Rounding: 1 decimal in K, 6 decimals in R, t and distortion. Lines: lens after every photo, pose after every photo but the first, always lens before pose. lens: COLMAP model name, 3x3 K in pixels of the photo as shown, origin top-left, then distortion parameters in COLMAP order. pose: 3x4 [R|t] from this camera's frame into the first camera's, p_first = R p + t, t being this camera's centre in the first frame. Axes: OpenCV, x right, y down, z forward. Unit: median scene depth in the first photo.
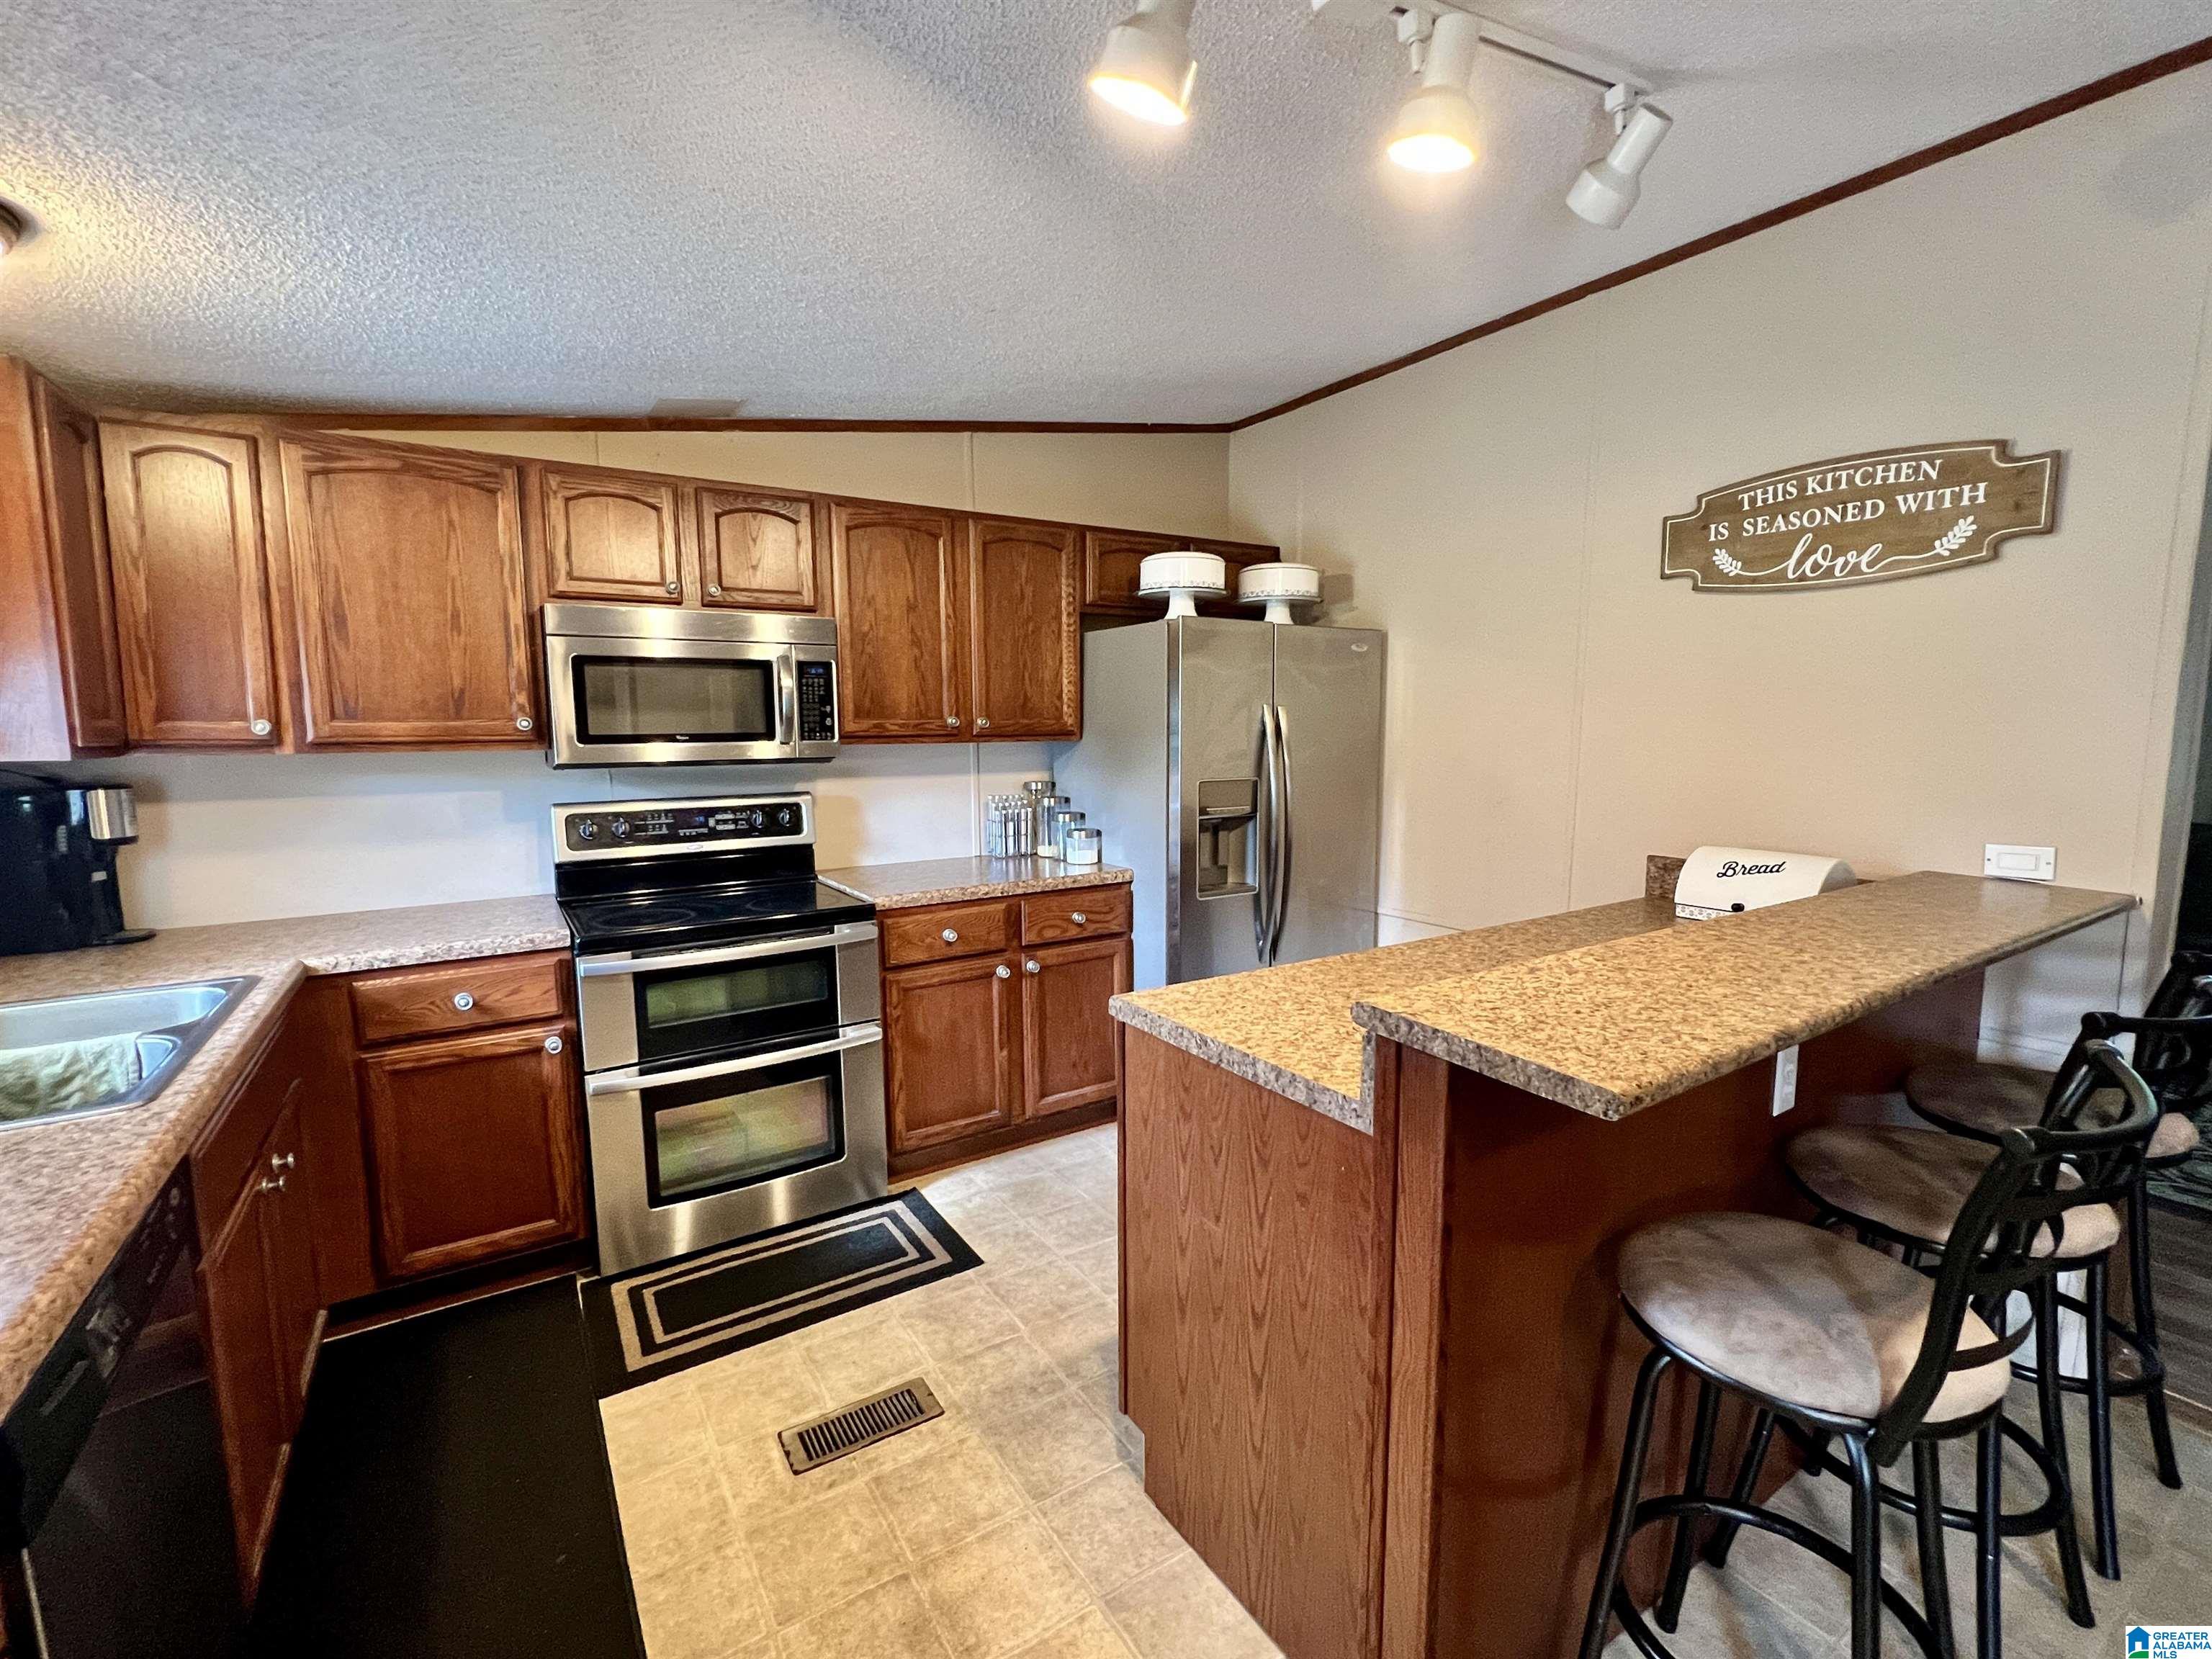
lens RADIAL K [[930.3, 0, 1106.0], [0, 930.3, 829.5], [0, 0, 1]] dist [-0.022202, 0.000039]
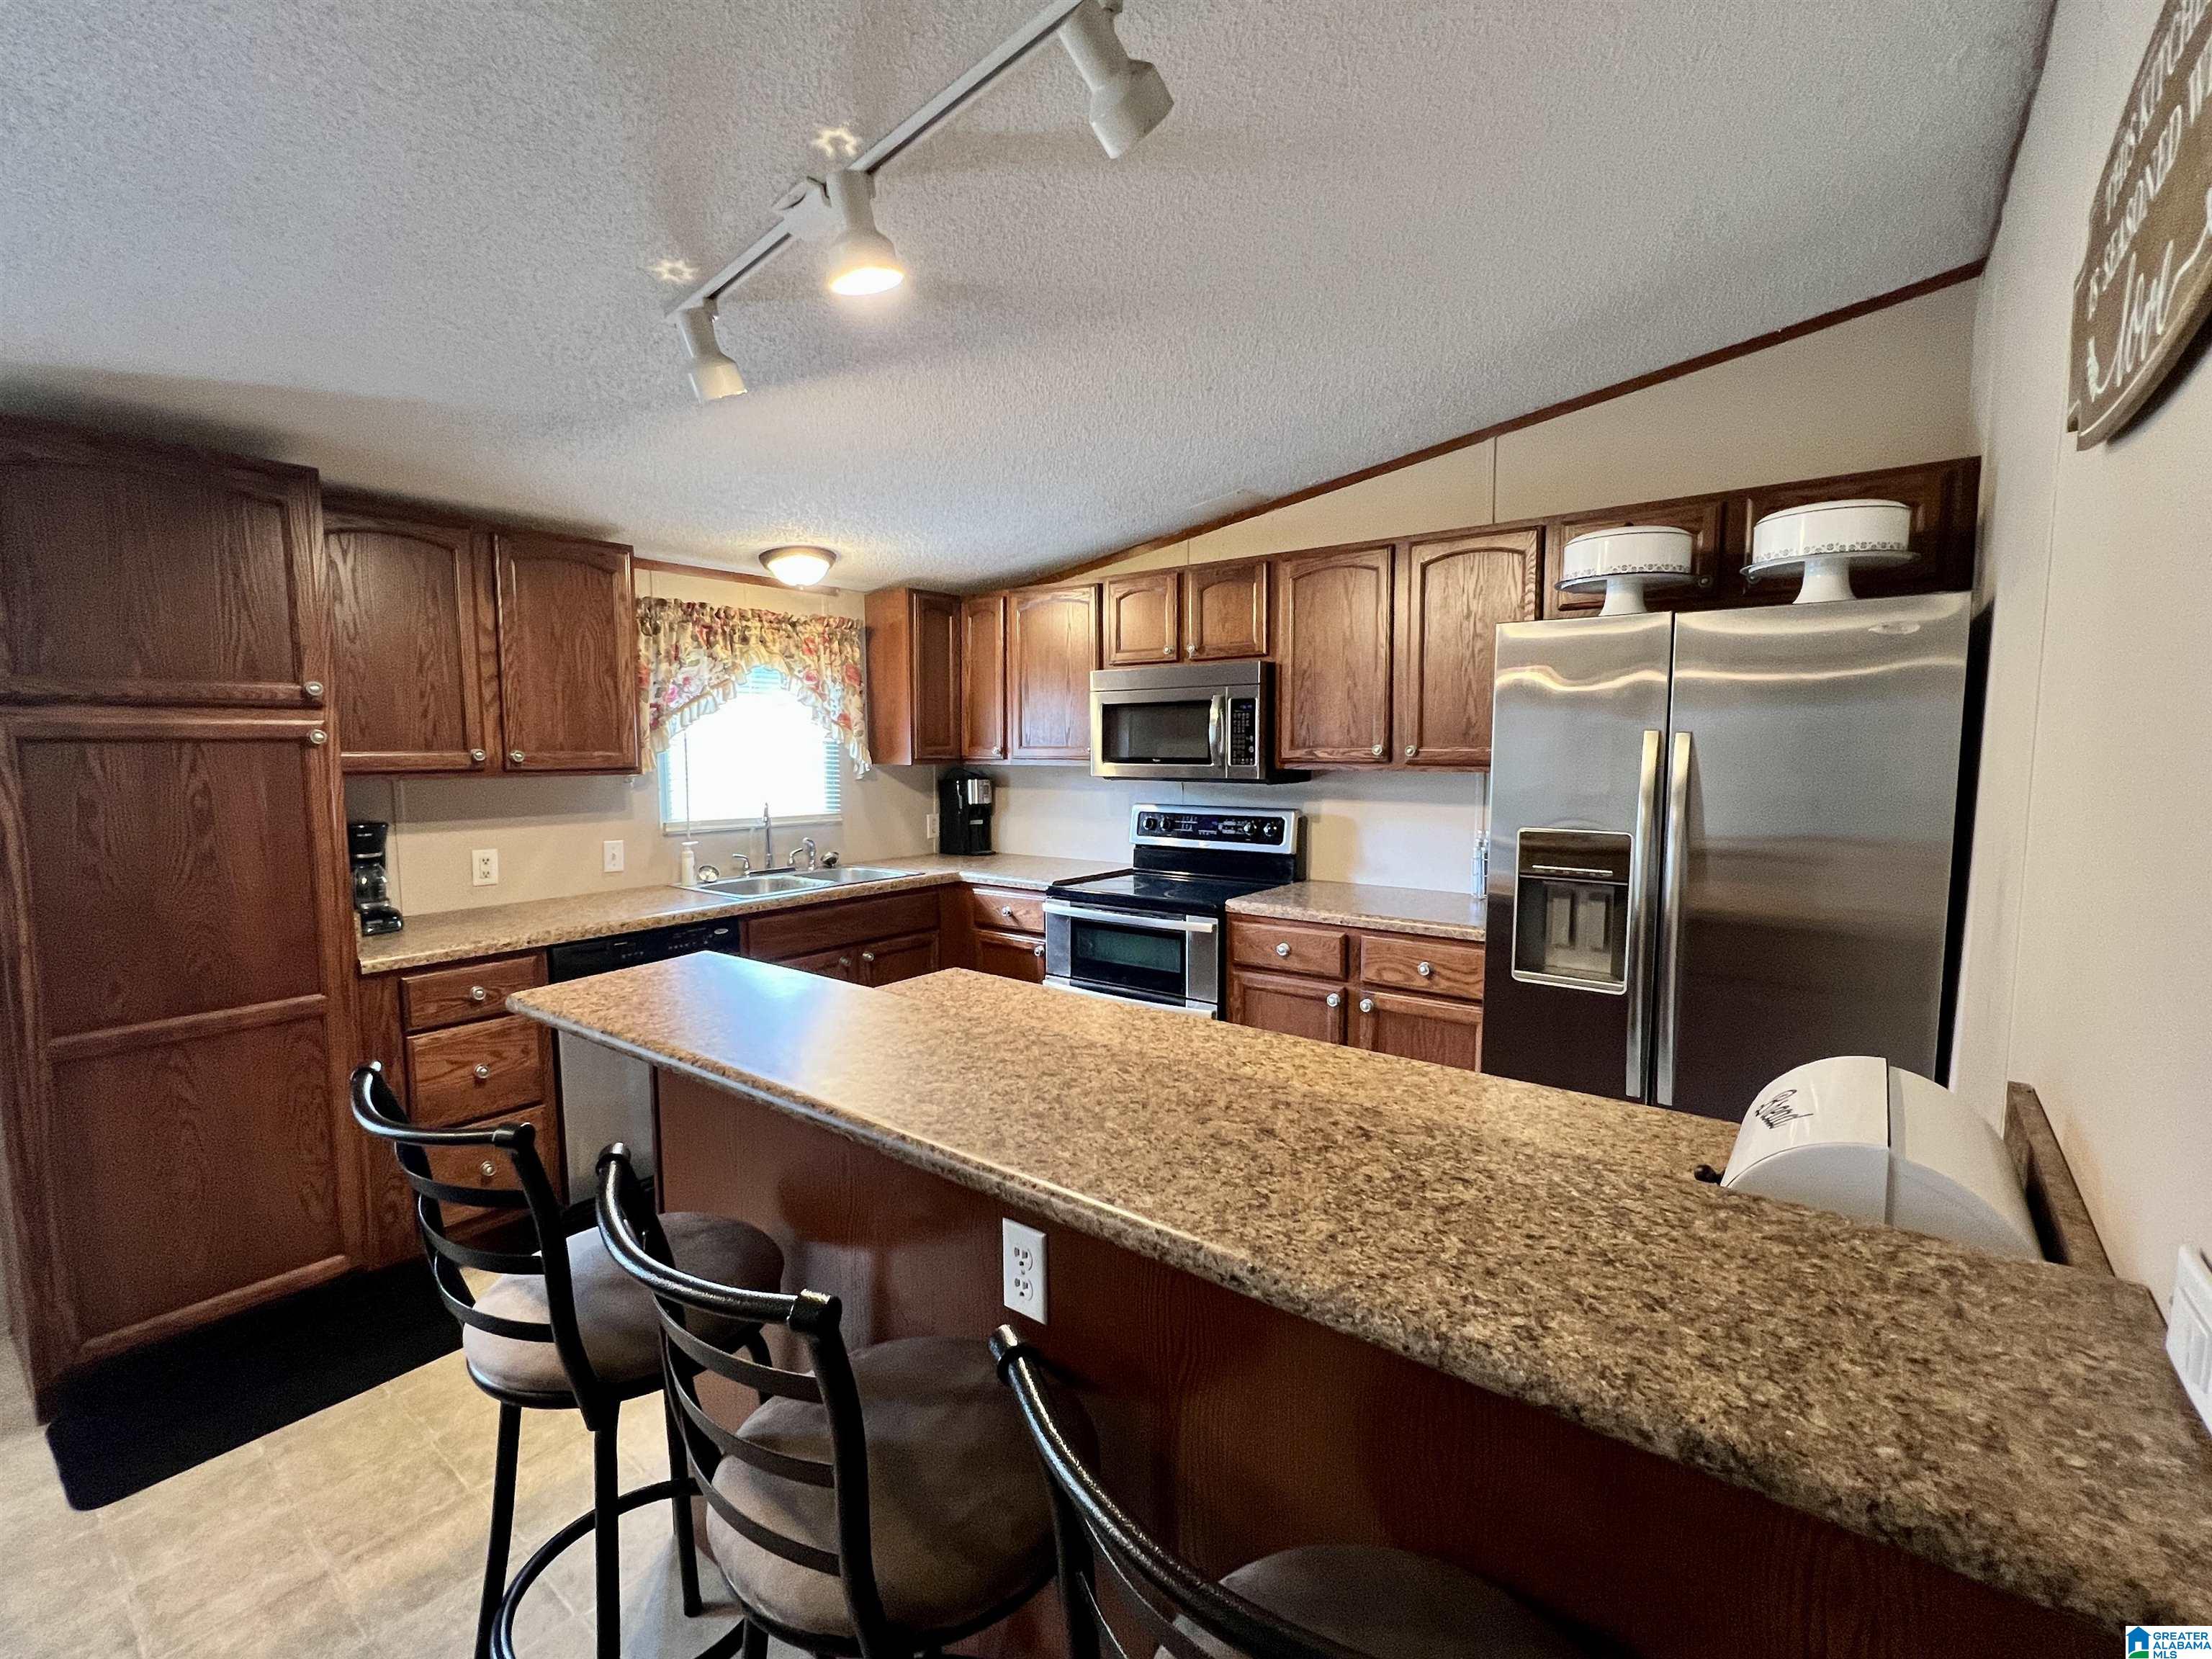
lens RADIAL K [[990.2, 0, 1091.0], [0, 990.2, 831.8], [0, 0, 1]] dist [0.000786, 0.000074]
pose [[0.338328, 0.090381, -0.936678, 0.805215], [-0.103588, 0.992905, 0.058391, -0.063652], [0.935310, 0.077273, 0.345290, 0.377740]]
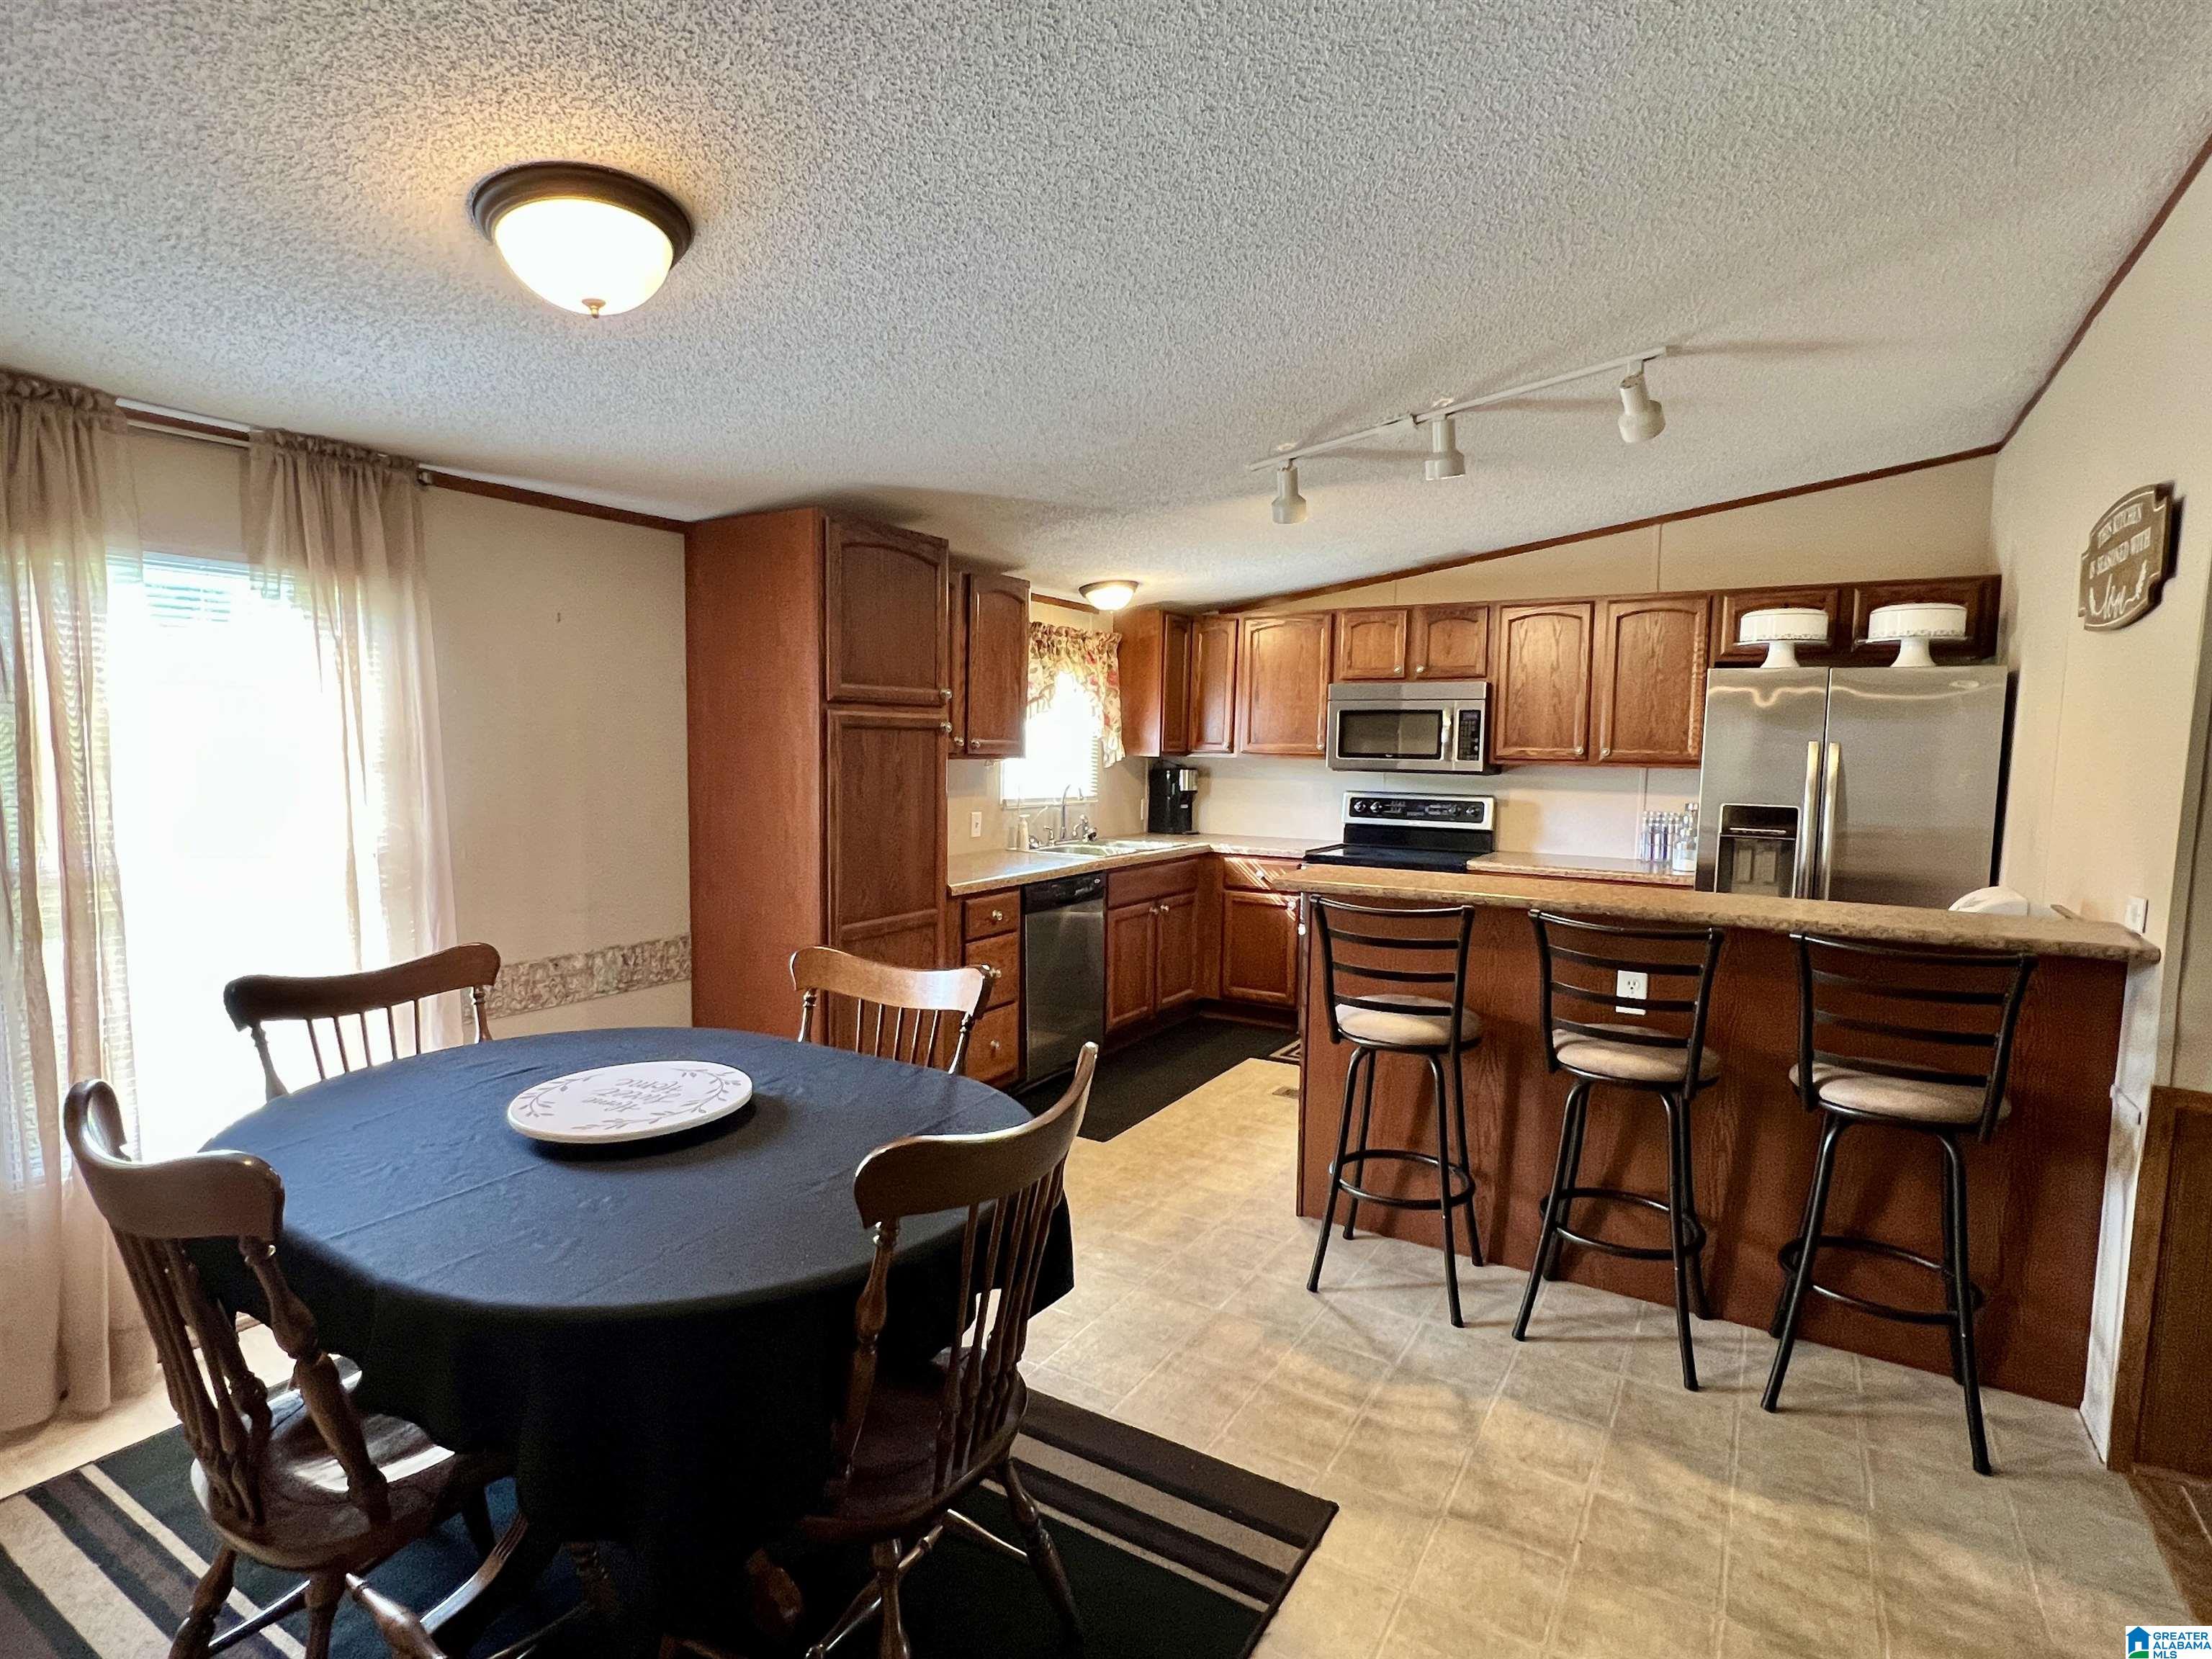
lens RADIAL K [[1117.1, 0, 1106.0], [0, 1117.1, 829.5], [0, 0, 1]] dist [-0.000050, -0.000600]
pose [[0.436422, 0.086231, -0.895601, 1.094845], [-0.119483, 0.992135, 0.037302, 0.021559], [0.891774, 0.090729, 0.443292, -0.357433]]
